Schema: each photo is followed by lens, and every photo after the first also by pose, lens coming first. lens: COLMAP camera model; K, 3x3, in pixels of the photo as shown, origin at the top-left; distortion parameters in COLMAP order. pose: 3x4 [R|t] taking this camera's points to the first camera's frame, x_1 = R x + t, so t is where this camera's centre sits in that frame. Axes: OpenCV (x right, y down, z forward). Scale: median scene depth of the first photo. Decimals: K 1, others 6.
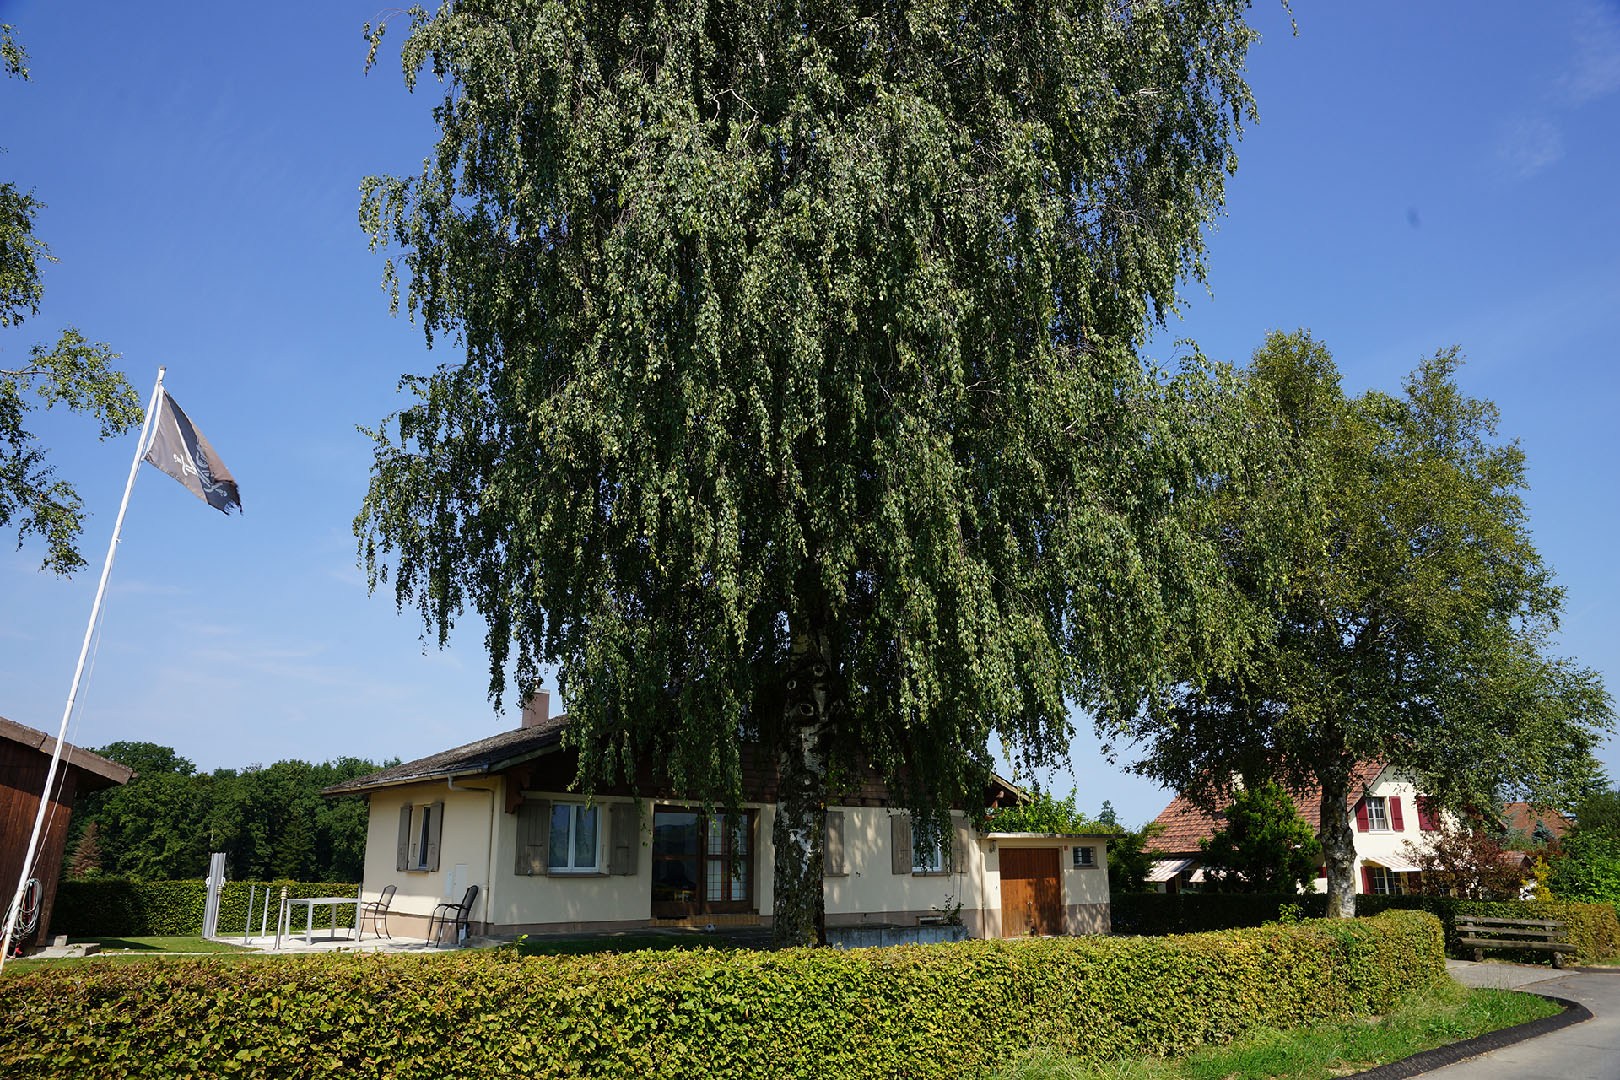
lens RADIAL K [[1130.3, 0, 810.0], [0, 1130.3, 540.0], [0, 0, 1]] dist [-0.100833, 0.090655]
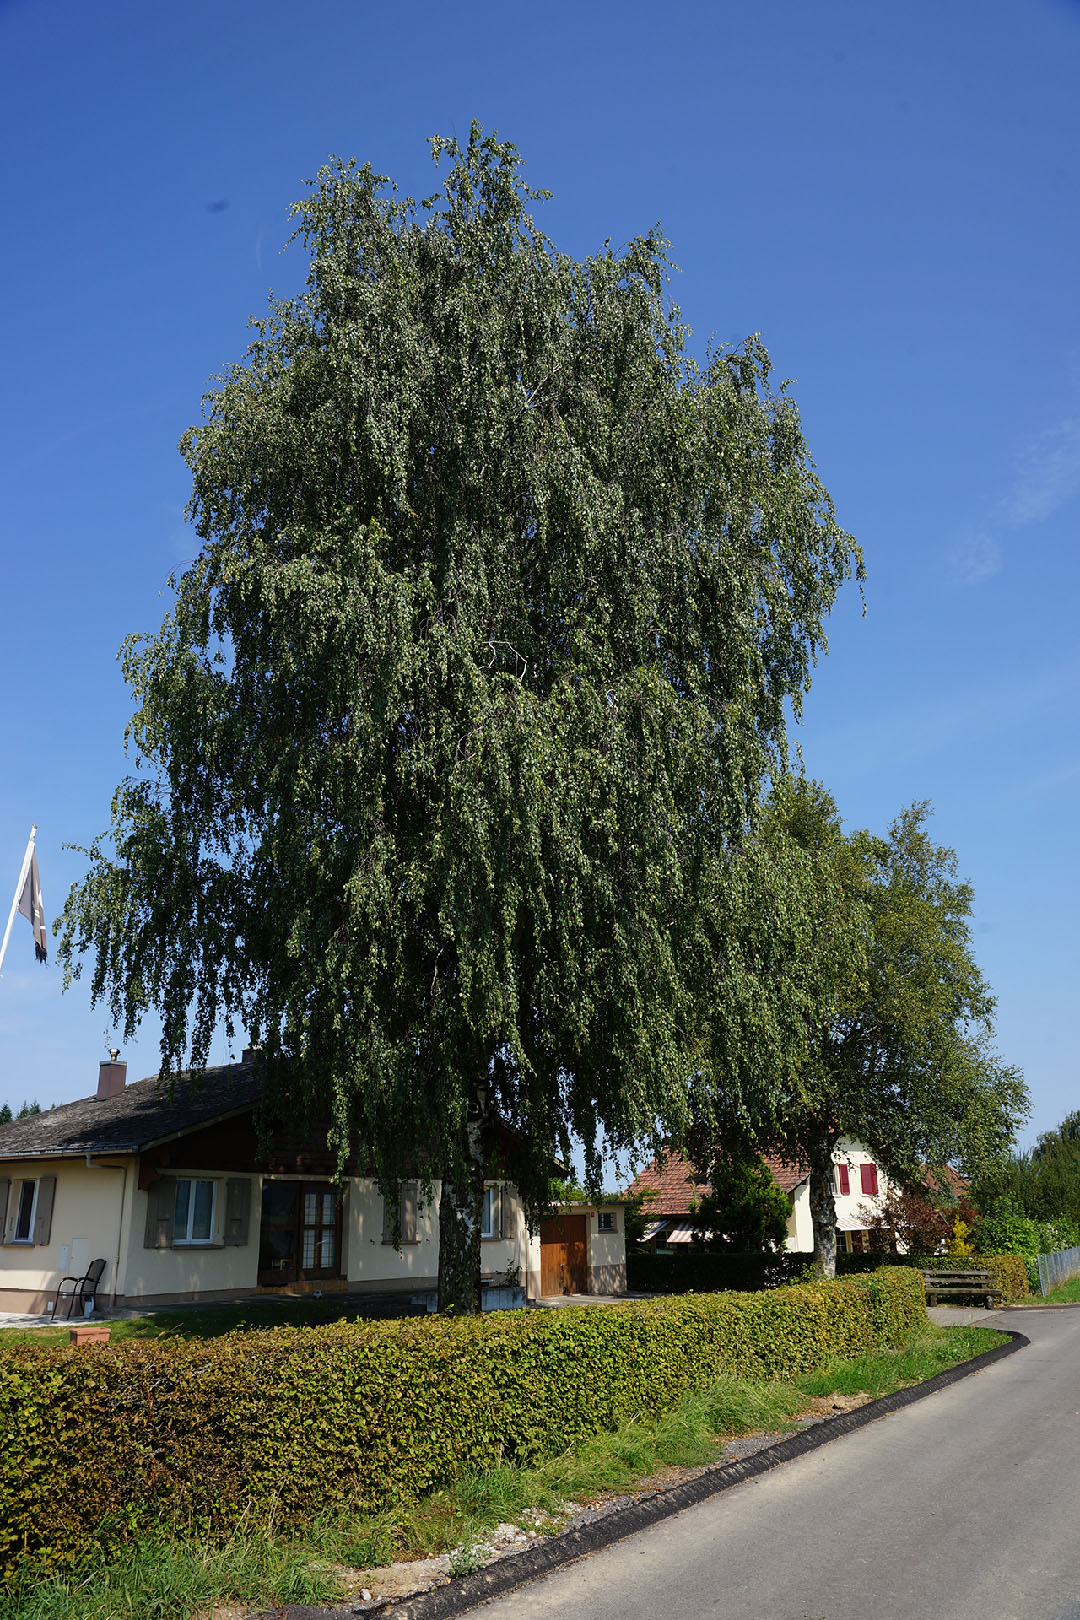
lens RADIAL K [[1130.3, 0, 540.0], [0, 1130.3, 810.0], [0, 0, 1]] dist [-0.100833, 0.090655]
pose [[0.969261, 0.072627, 0.235073, -0.149892], [-0.055355, 0.995315, -0.079268, -0.047917], [-0.239729, 0.063819, 0.968740, -0.128988]]
